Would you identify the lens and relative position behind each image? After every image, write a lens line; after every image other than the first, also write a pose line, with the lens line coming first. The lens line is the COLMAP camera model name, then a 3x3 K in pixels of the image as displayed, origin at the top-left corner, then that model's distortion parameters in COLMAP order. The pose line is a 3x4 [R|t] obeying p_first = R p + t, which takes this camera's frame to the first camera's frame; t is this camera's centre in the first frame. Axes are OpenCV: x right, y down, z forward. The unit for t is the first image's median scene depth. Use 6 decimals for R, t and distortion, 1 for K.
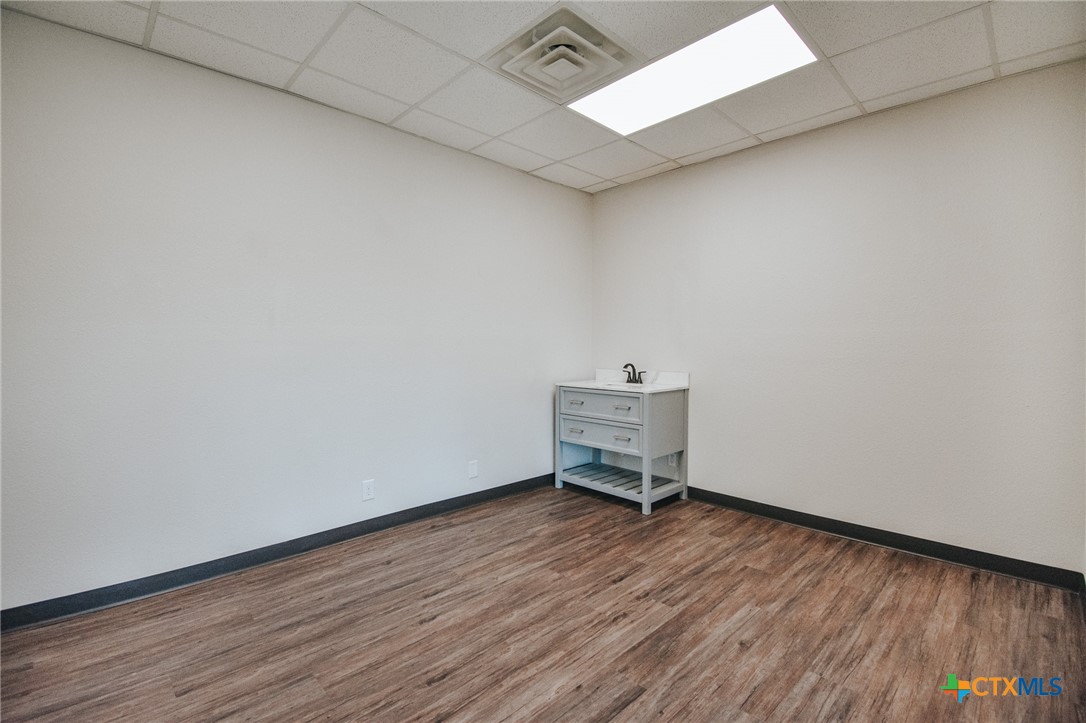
lens RADIAL K [[483.1, 0, 537.7], [0, 483.1, 361.4], [0, 0, 1]] dist [-0.001449, -0.000663]
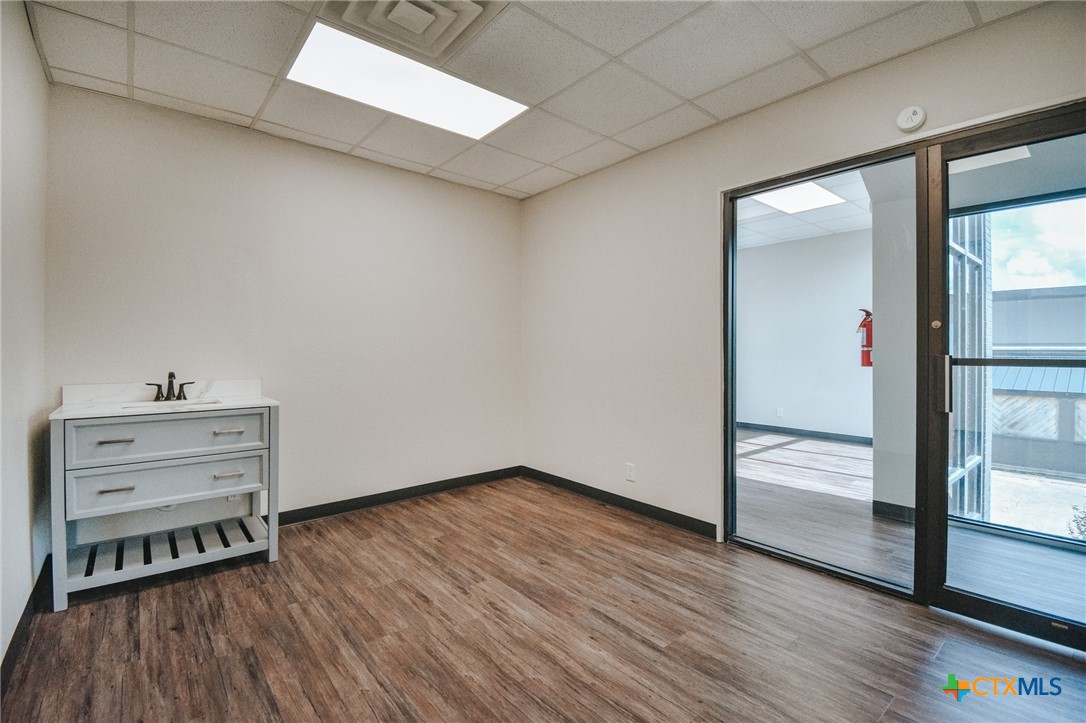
lens RADIAL K [[483.1, 0, 537.7], [0, 483.1, 361.4], [0, 0, 1]] dist [-0.001449, -0.000663]
pose [[0.056463, -0.017958, 0.998243, -0.689546], [0.026393, 0.999516, 0.016488, -0.012319], [-0.998056, 0.025416, 0.056909, 0.668569]]
